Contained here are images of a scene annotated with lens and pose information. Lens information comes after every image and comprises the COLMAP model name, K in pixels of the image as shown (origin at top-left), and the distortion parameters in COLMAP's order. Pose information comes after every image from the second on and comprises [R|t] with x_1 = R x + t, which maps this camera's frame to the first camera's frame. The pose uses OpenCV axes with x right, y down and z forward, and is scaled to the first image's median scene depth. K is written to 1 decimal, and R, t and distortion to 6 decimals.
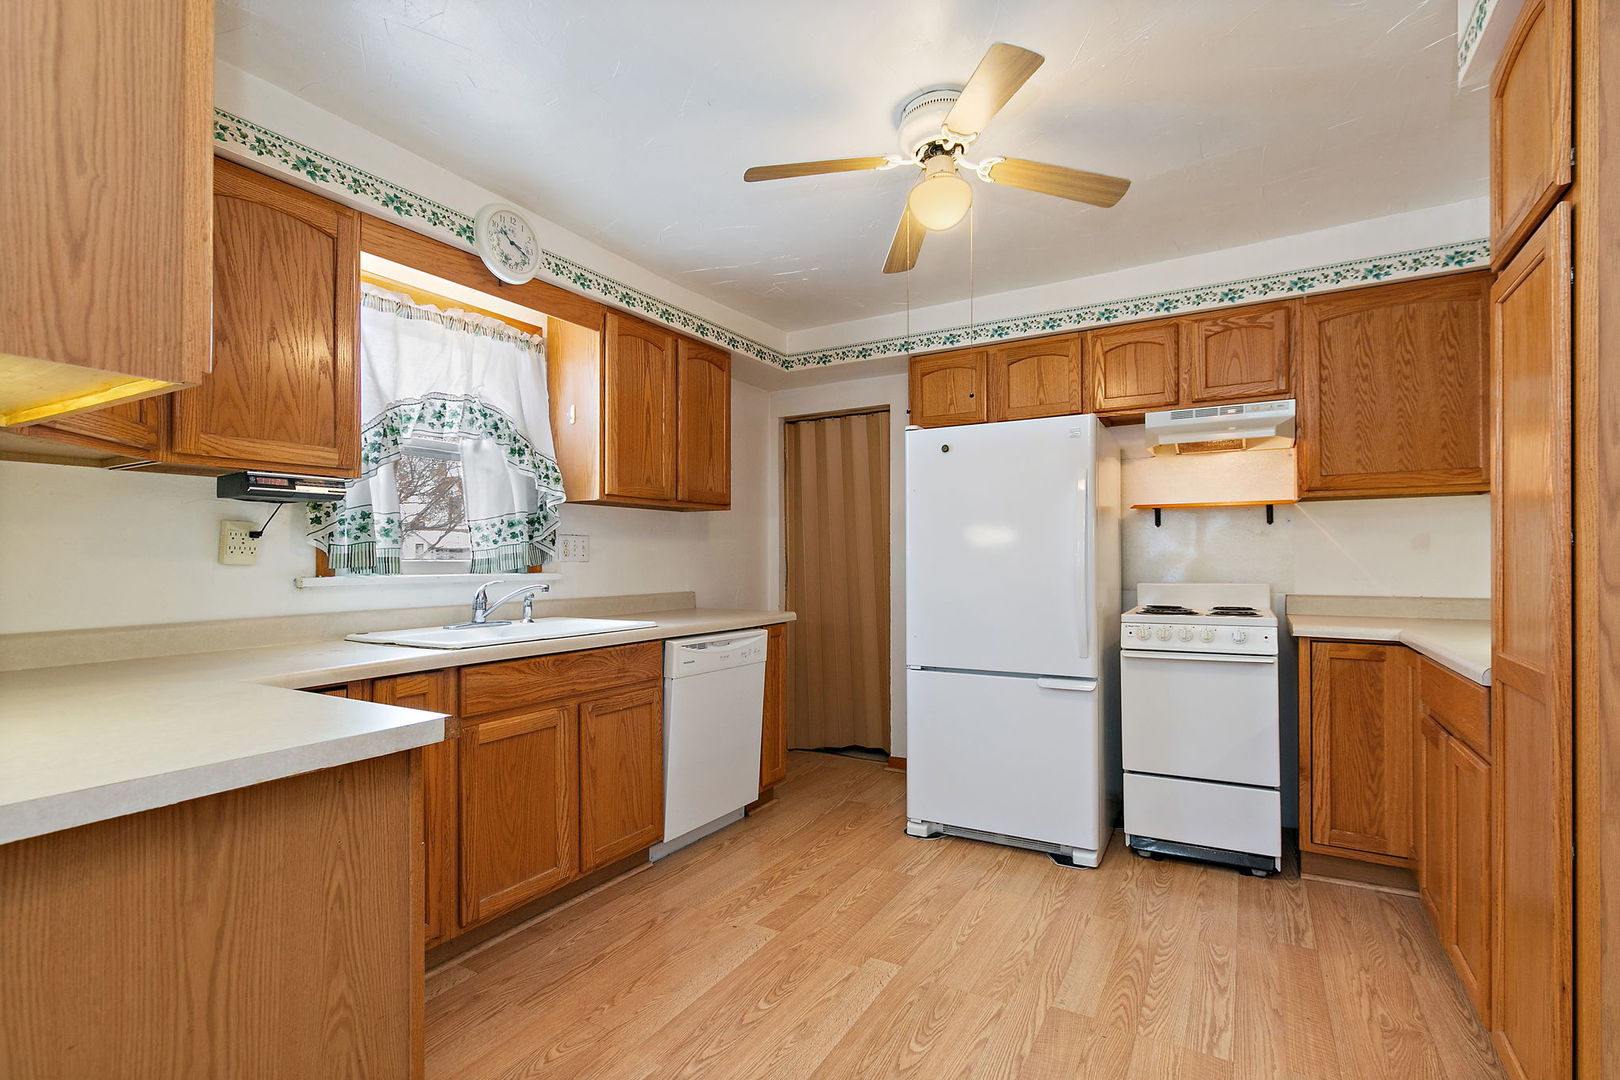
lens RADIAL K [[742.9, 0, 815.6], [0, 742.9, 557.1], [0, 0, 1]] dist [0.002751, 0.000211]
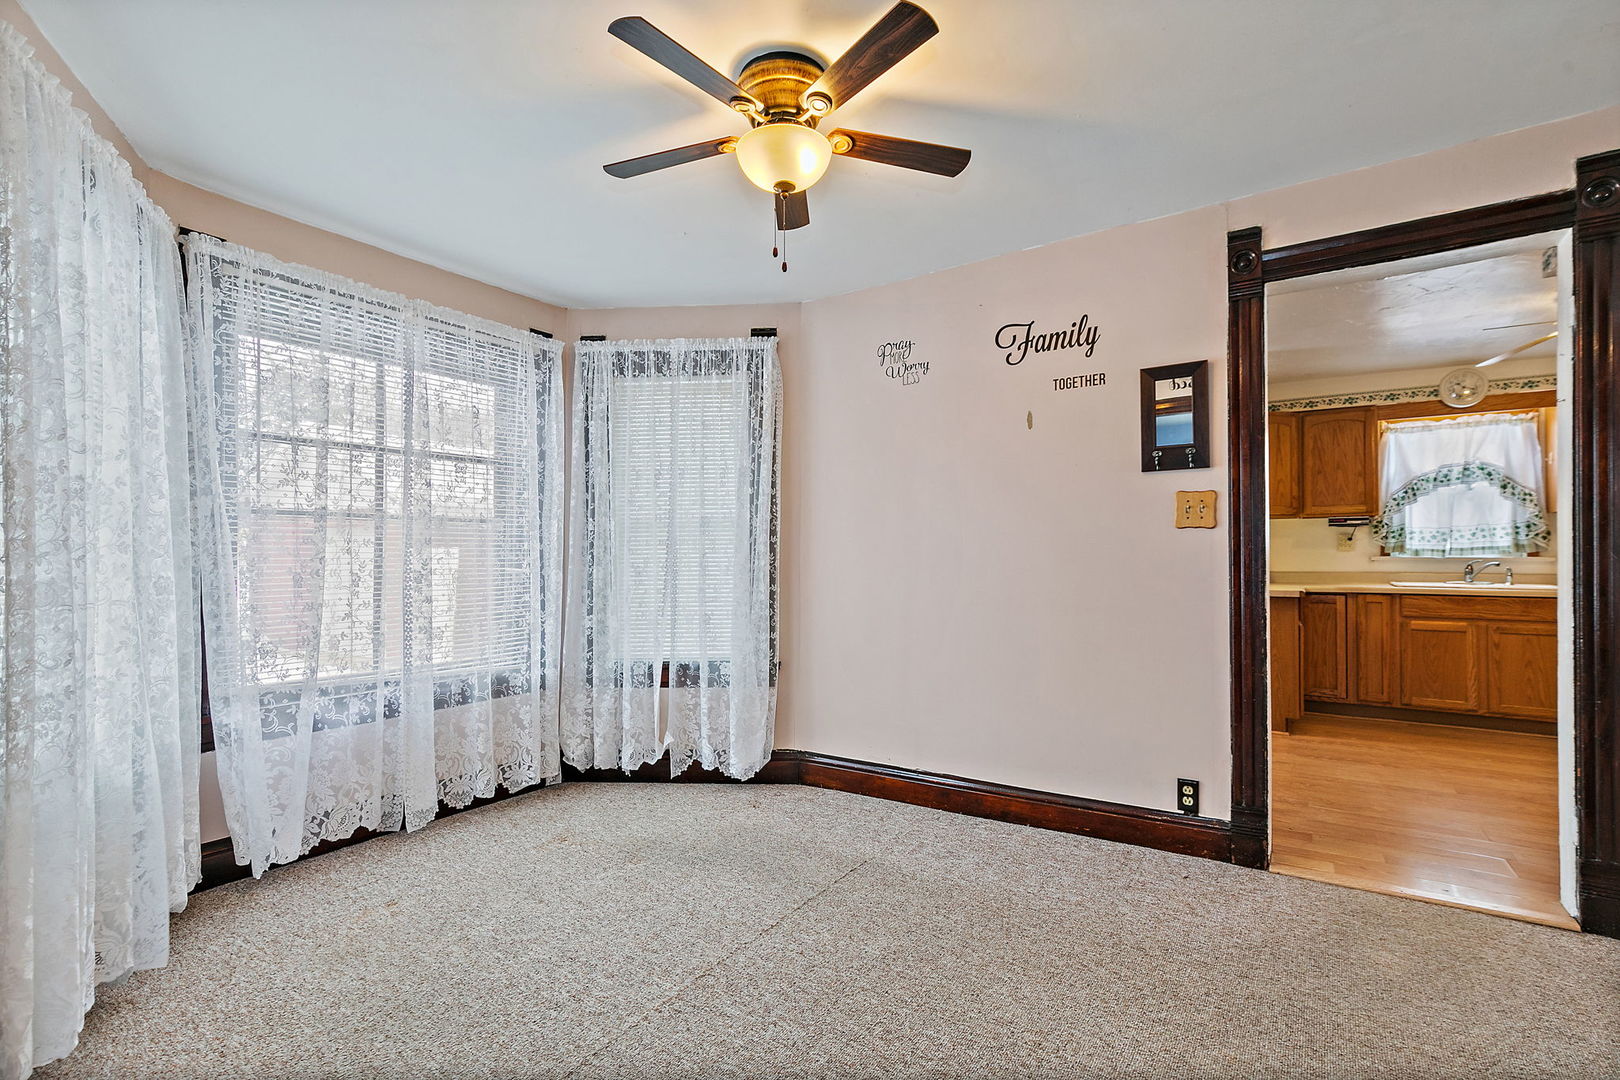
lens RADIAL K [[742.9, 0, 811.7], [0, 742.9, 547.2], [0, 0, 1]] dist [0.002751, 0.000211]
pose [[-0.049480, -0.002507, -0.998772, 1.709042], [0.006280, 0.999976, -0.002821, -0.006194], [0.998755, -0.006412, -0.049464, -0.649574]]
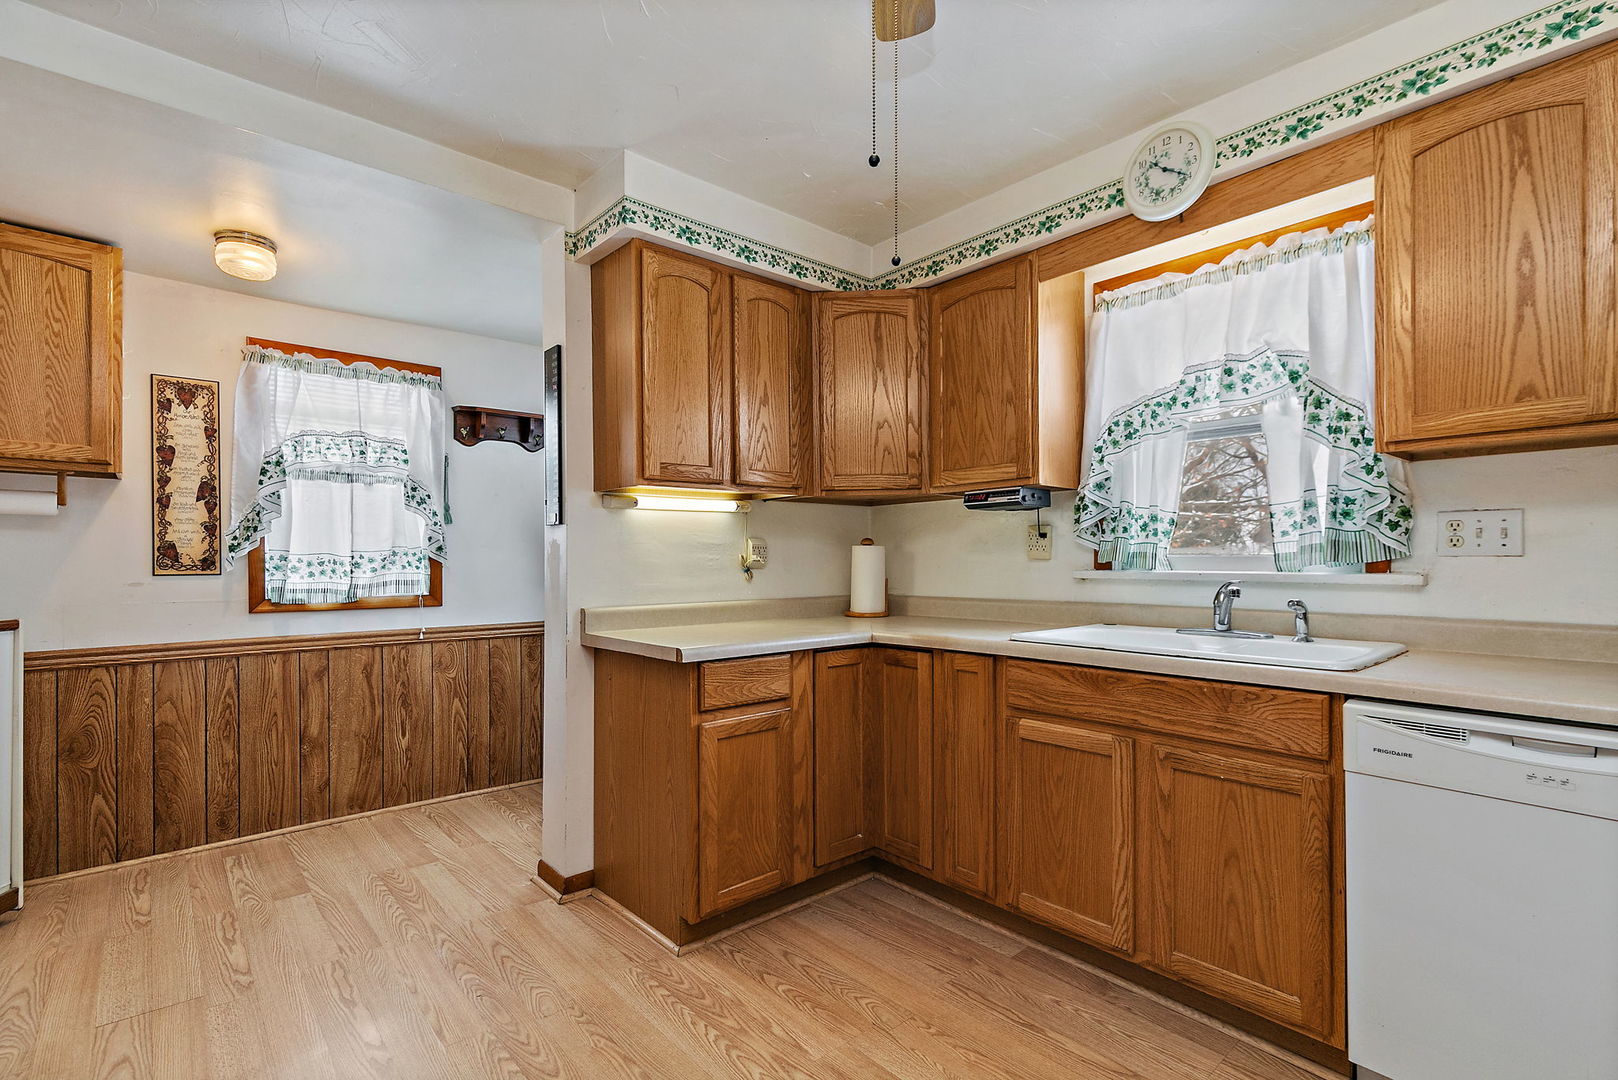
lens RADIAL K [[743.6, 0, 805.1], [0, 743.6, 562.1], [0, 0, 1]] dist [0.006054, 0.000462]
pose [[-0.312504, 0.010155, -0.949862, 0.528428], [0.010331, 0.999920, 0.007291, 0.001934], [0.949860, -0.007535, -0.312584, 0.916874]]
